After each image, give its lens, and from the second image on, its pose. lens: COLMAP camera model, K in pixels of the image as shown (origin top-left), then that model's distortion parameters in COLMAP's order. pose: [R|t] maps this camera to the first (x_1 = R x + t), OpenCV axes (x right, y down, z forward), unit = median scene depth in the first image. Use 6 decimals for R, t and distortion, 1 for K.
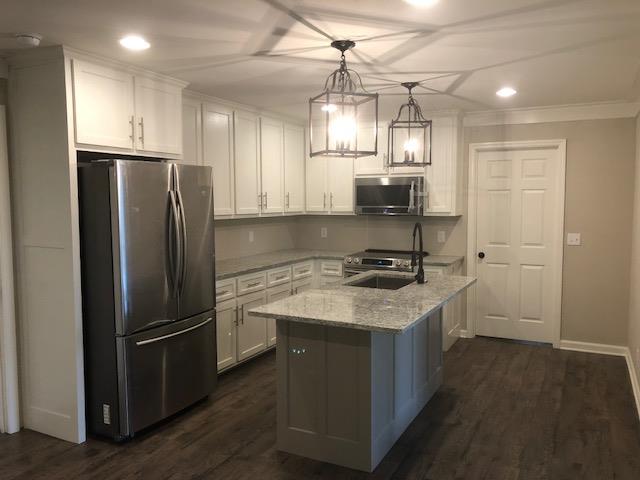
lens RADIAL K [[519.0, 0, 320.0], [0, 519.0, 240.0], [0, 0, 1]] dist [0.035924, -0.053364]
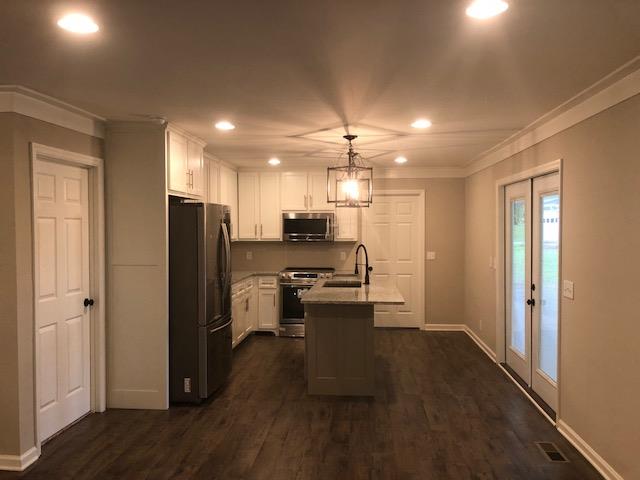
lens RADIAL K [[519.0, 0, 320.0], [0, 519.0, 240.0], [0, 0, 1]] dist [0.035924, -0.053364]
pose [[0.924690, -0.007407, 0.380649, -0.377330], [0.028404, 0.998366, -0.049574, 0.018153], [-0.379660, 0.056653, 0.923390, -0.264853]]
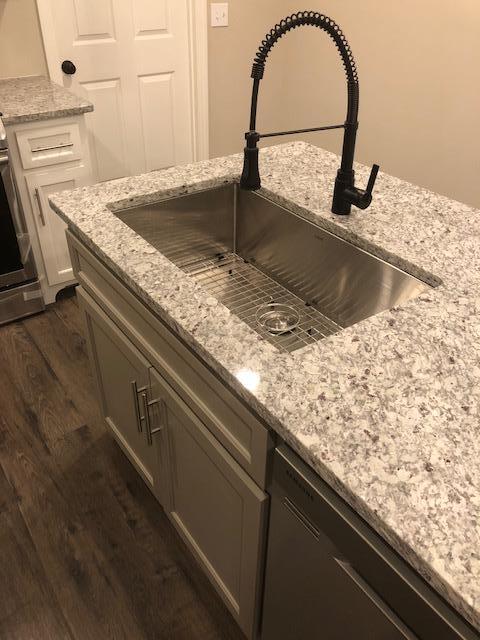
lens RADIAL K [[519.0, 0, 235.3], [0, 519.0, 311.5], [0, 0, 1]] dist [0.035924, -0.053364]
pose [[0.449526, -0.506654, 0.735682, -0.093416], [0.048461, 0.836205, 0.546272, -0.041261], [-0.891952, -0.209911, 0.400449, 0.677244]]
